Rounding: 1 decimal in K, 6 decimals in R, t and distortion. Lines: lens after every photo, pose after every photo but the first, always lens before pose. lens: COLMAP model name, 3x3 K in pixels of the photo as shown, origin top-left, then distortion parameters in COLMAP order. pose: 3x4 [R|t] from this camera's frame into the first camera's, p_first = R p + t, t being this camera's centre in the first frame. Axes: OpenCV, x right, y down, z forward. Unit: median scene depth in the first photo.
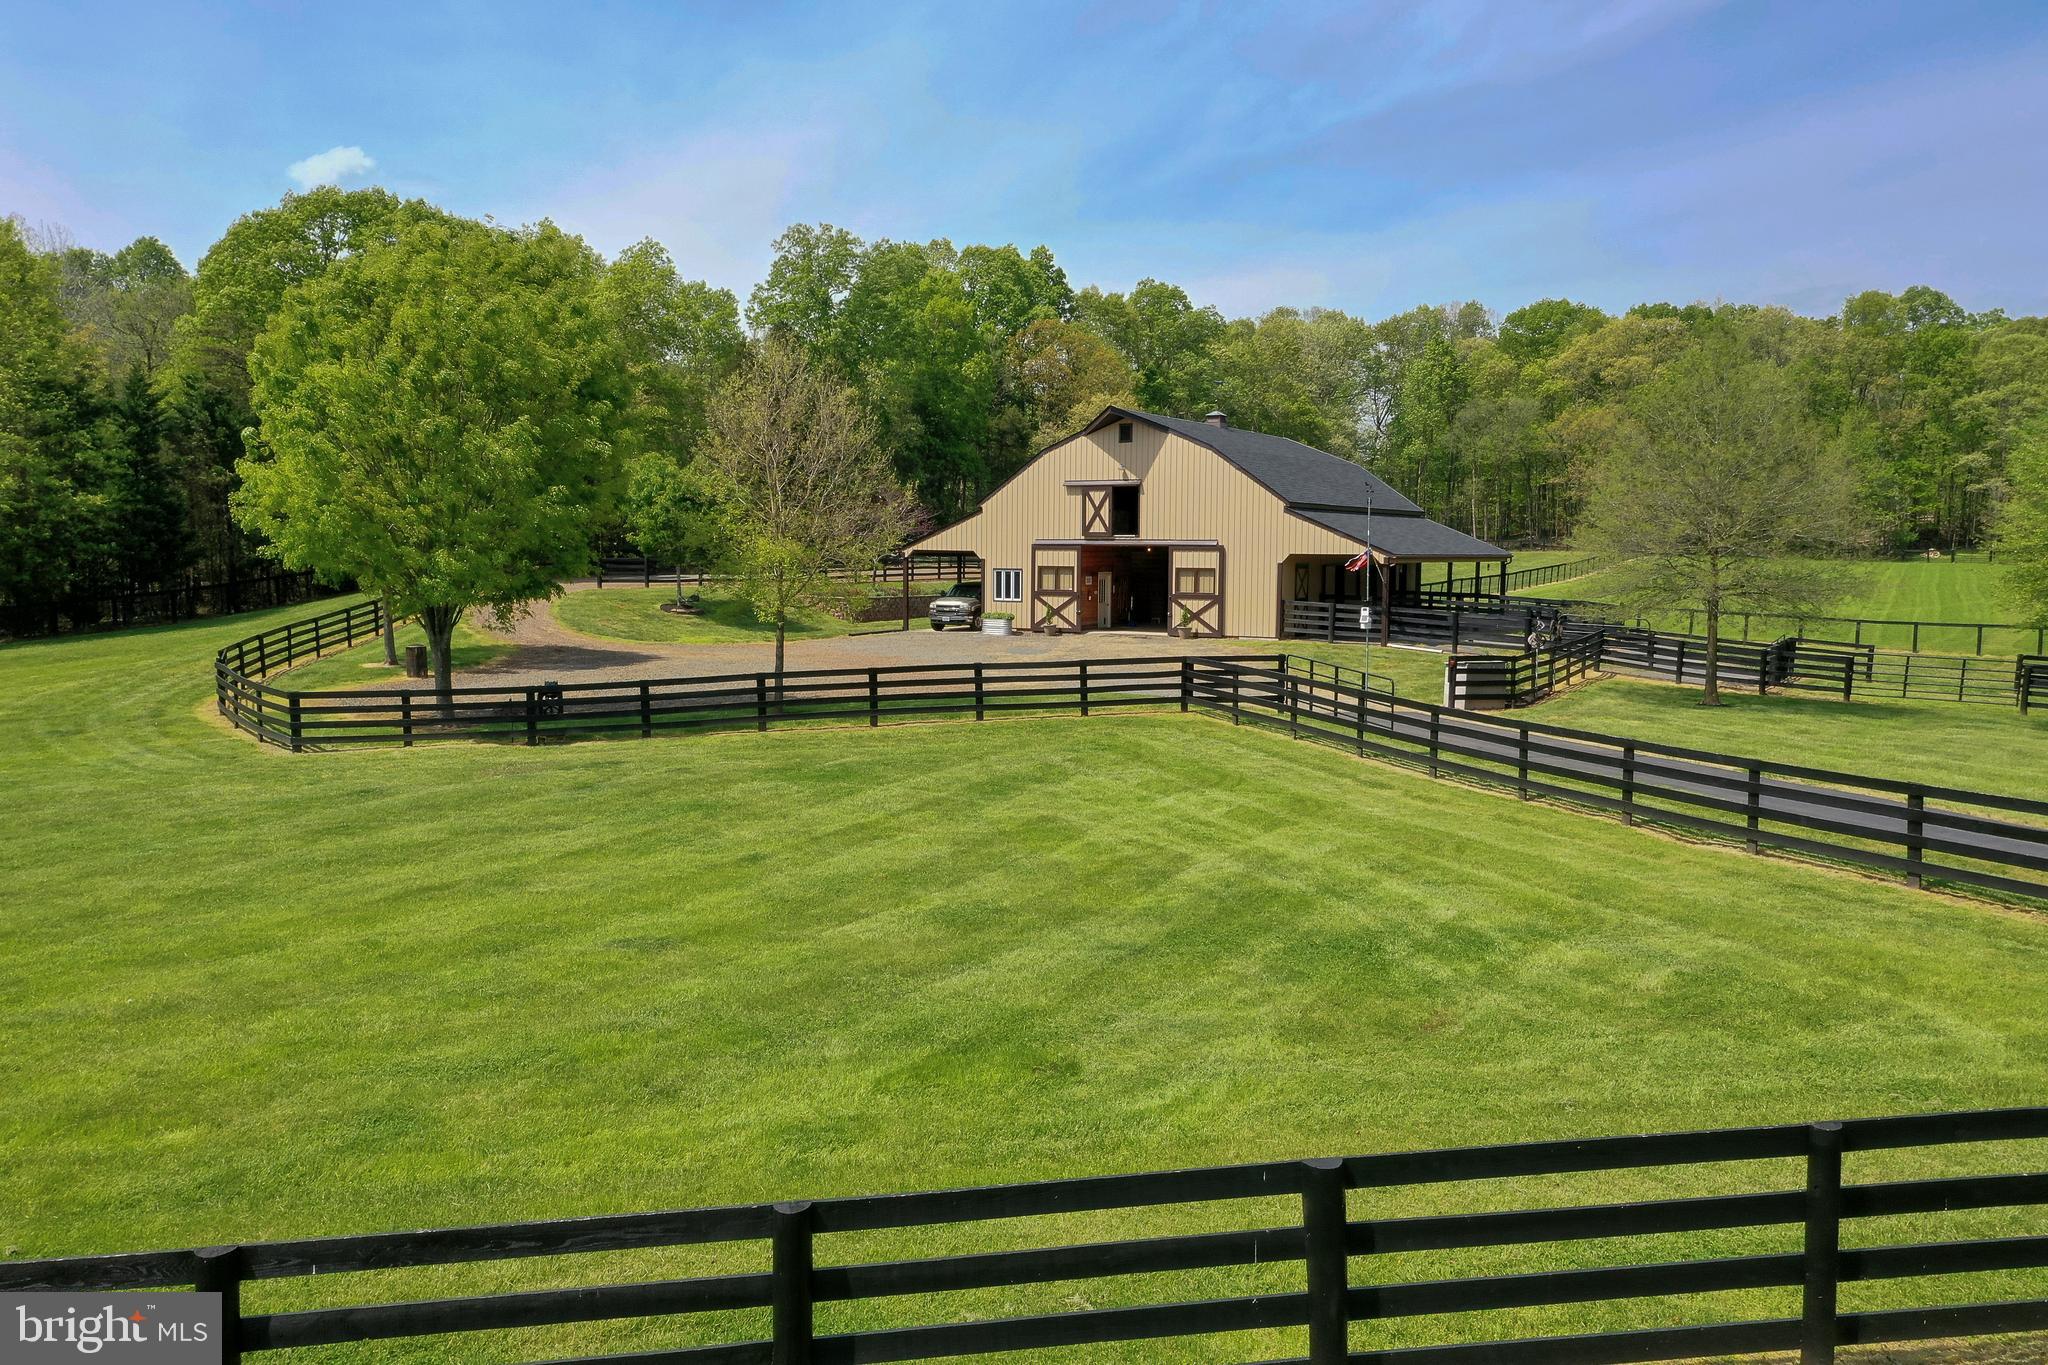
lens RADIAL K [[1612.7, 0, 1021.3], [0, 1612.7, 679.6], [0, 0, 1]] dist [0.001339, 0.002497]
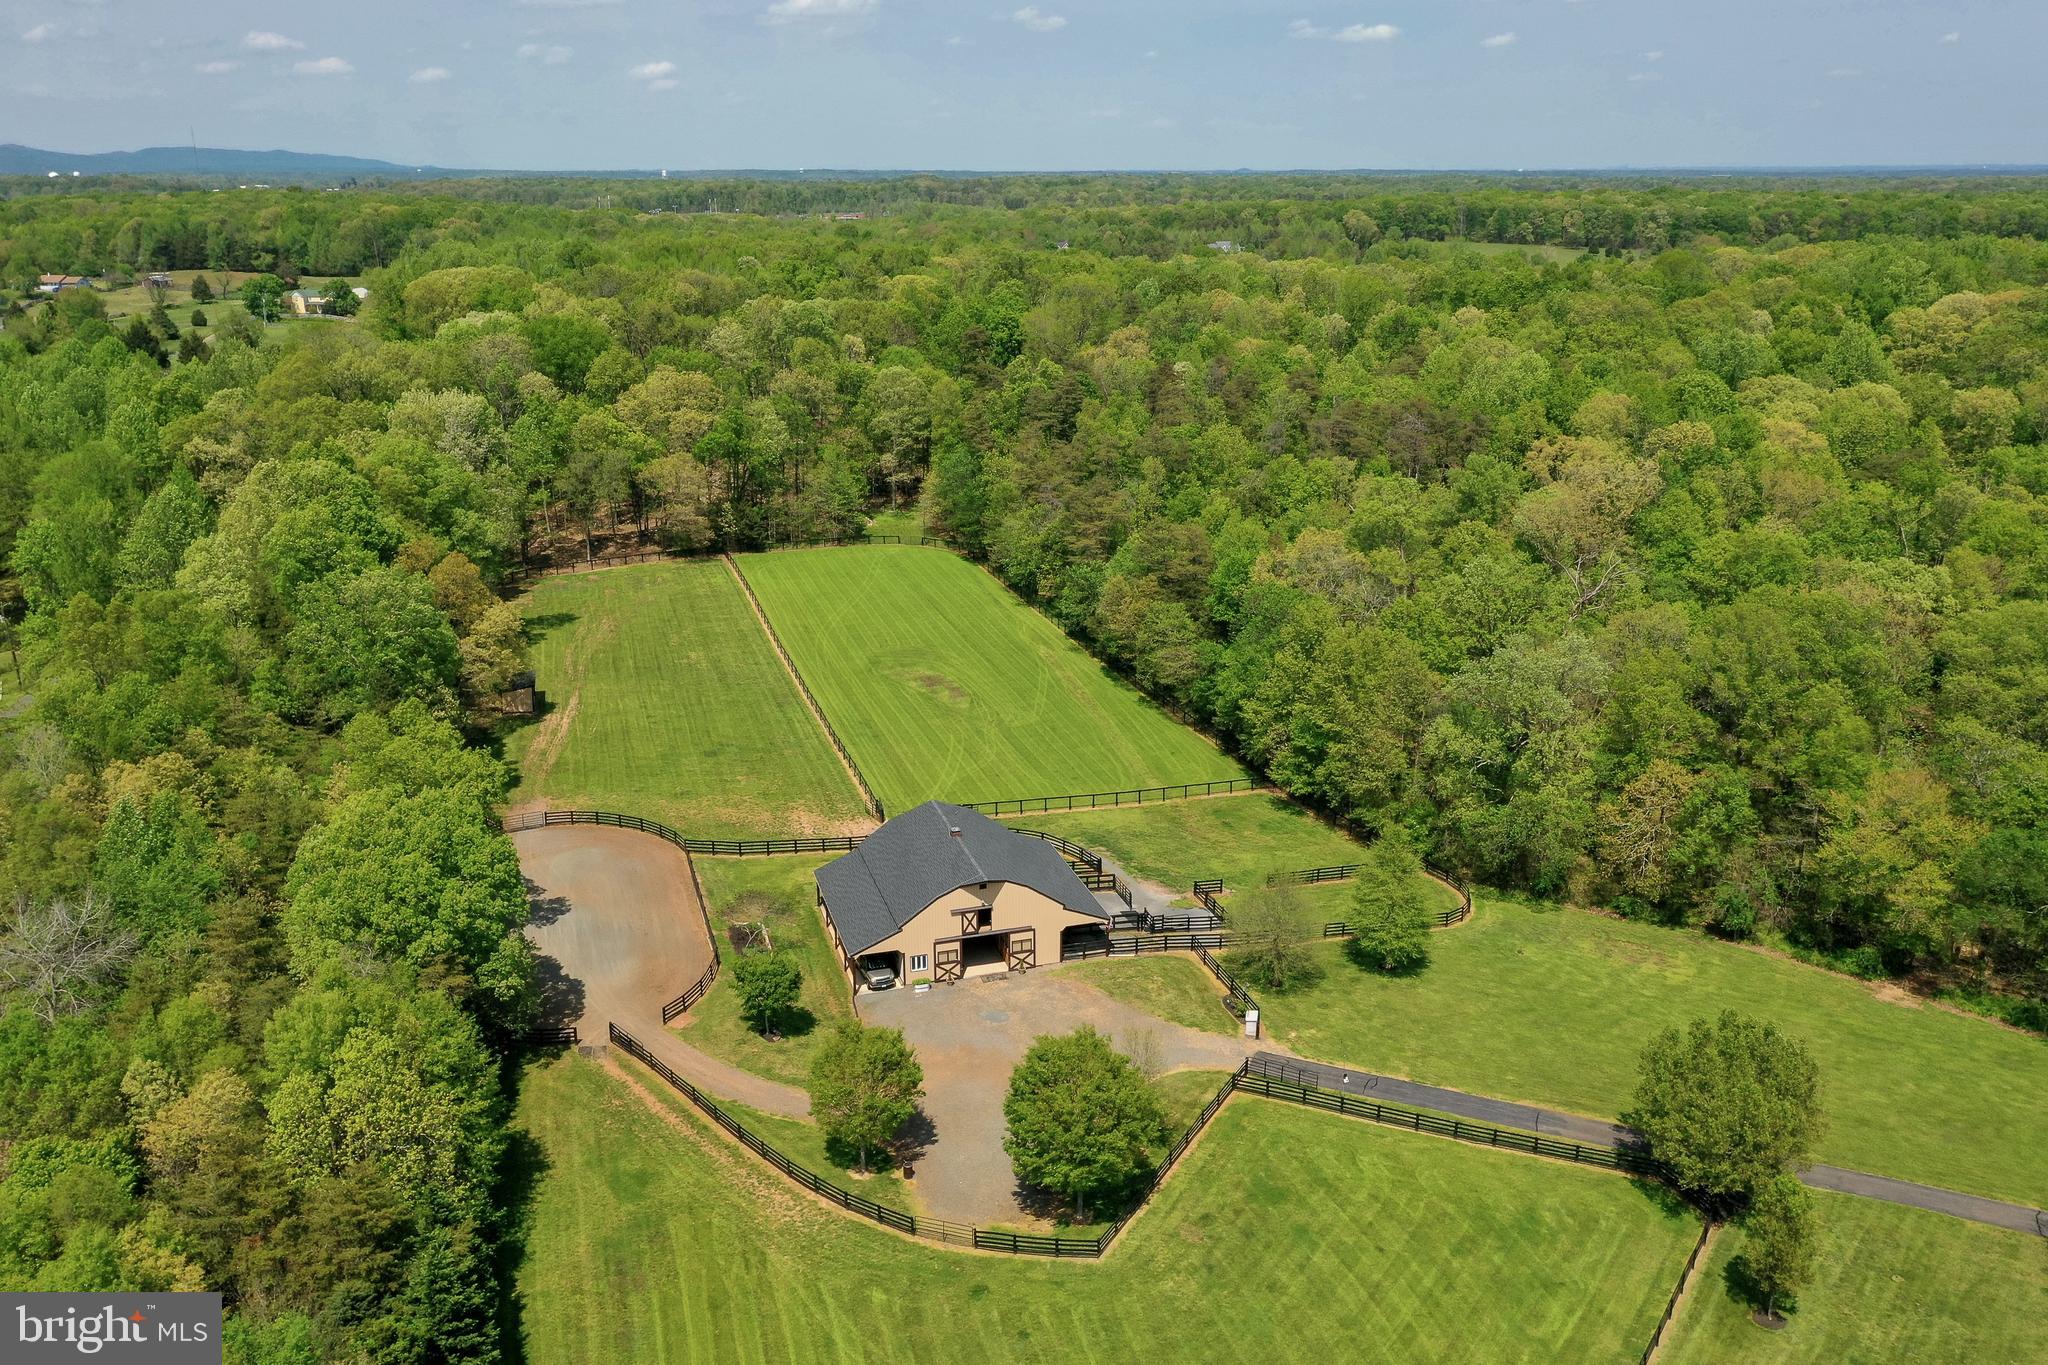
lens RADIAL K [[1621.5, 0, 1024.0], [0, 1621.5, 682.5], [0, 0, 1]] dist [0.006624, 0.003181]
pose [[0.674823, -0.232816, 0.700293, -1.227395], [0.071944, 0.965167, 0.251547, -0.878364], [-0.734464, -0.119368, 0.668067, -0.353004]]
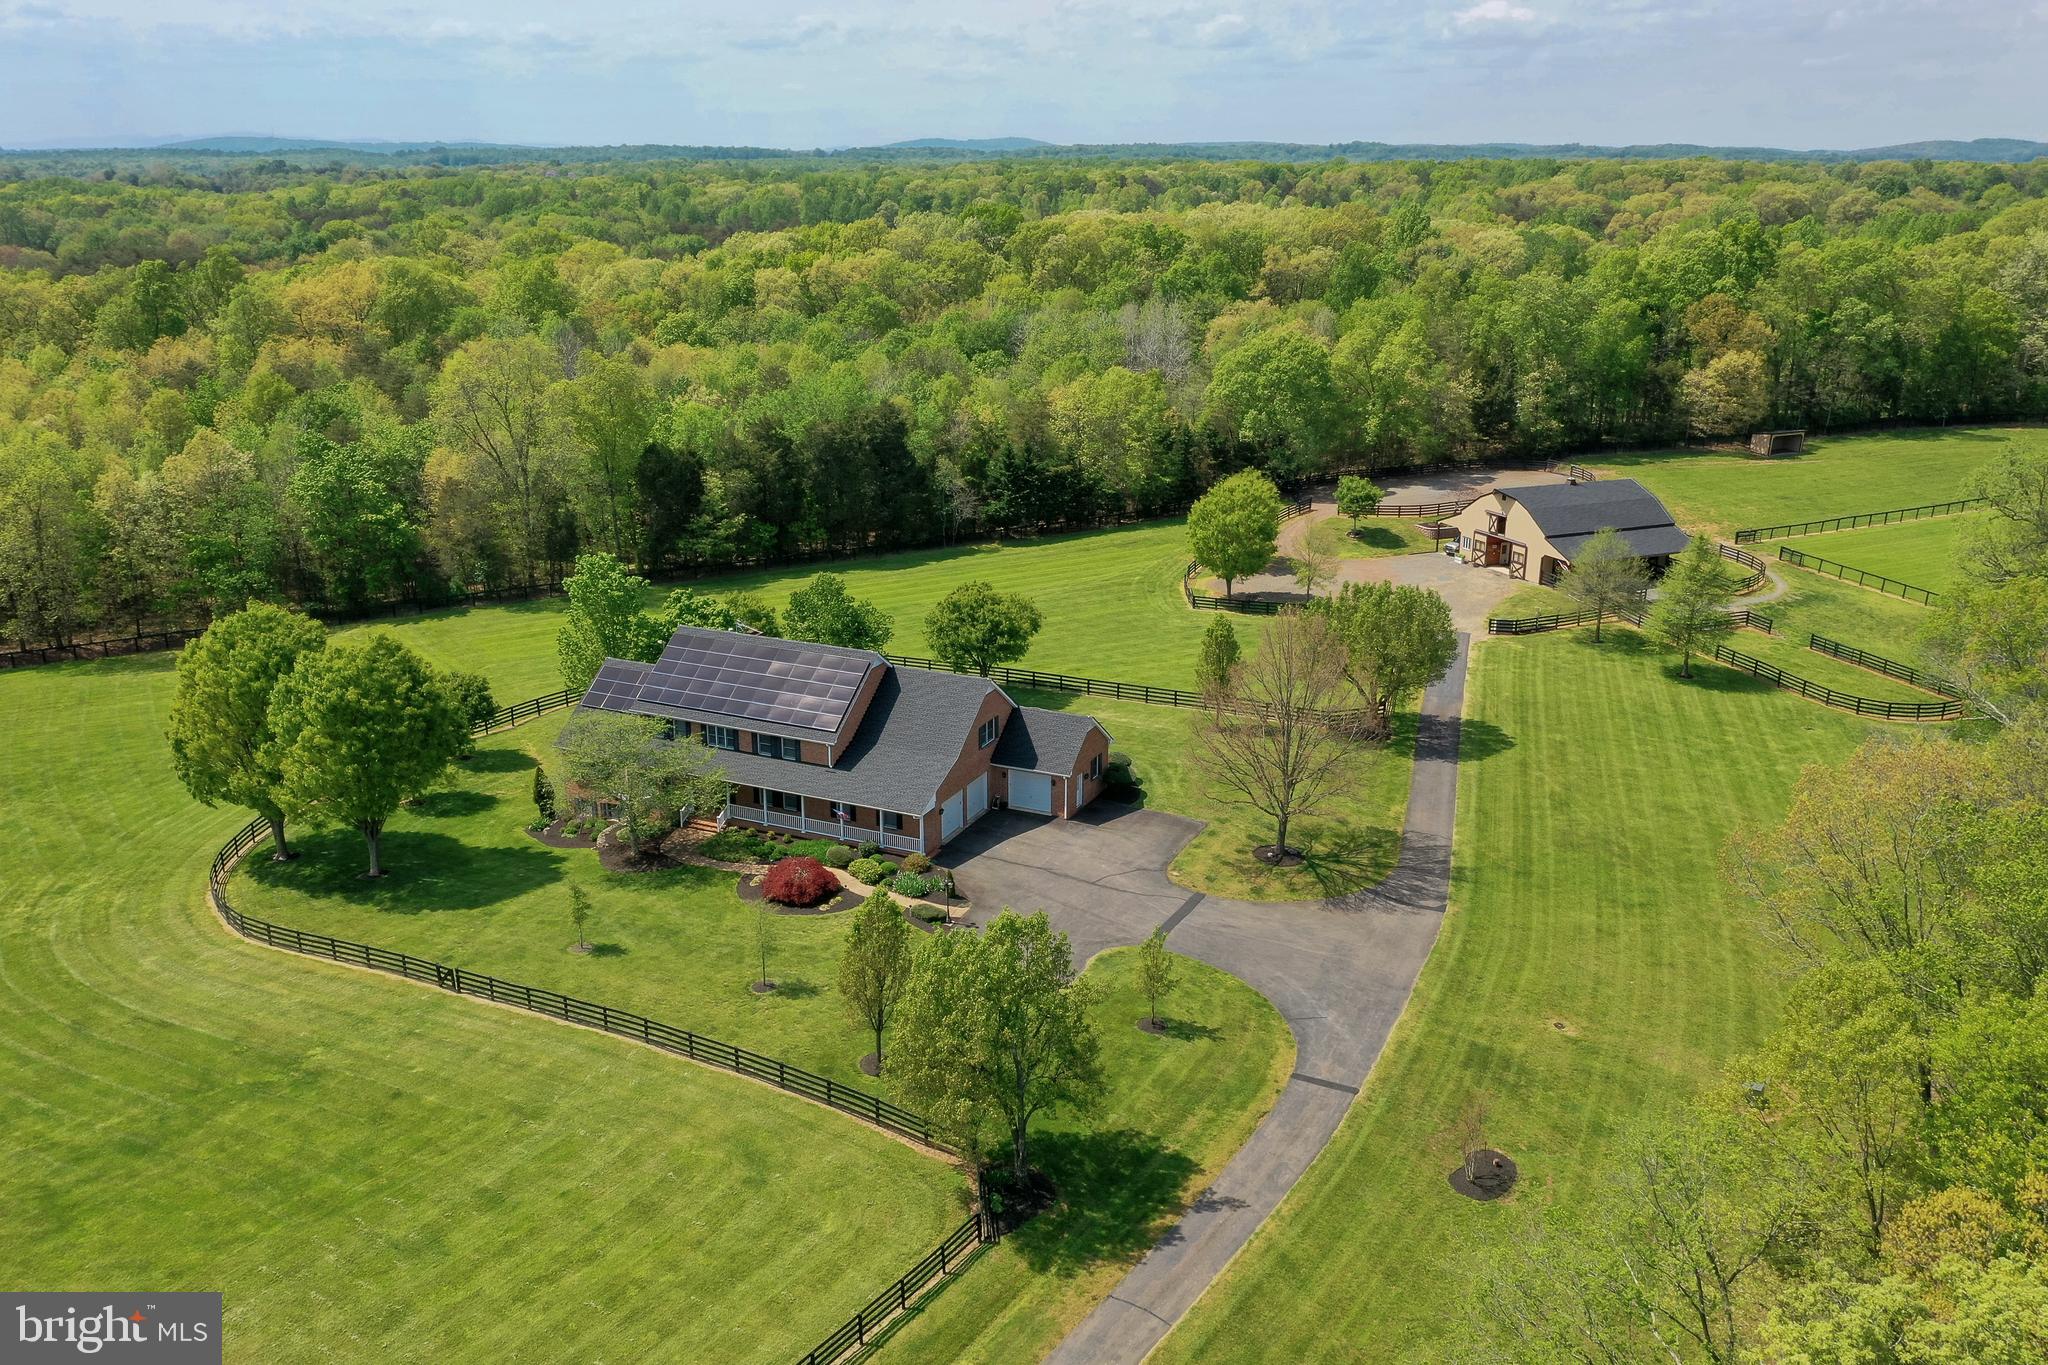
lens RADIAL K [[1621.5, 0, 1024.0], [0, 1621.5, 682.5], [0, 0, 1]] dist [0.006624, 0.003181]
pose [[0.806762, 0.173189, -0.564925, 0.957525], [-0.047654, 0.972036, 0.229944, -0.418986], [0.588952, -0.158590, 0.792455, -1.575096]]
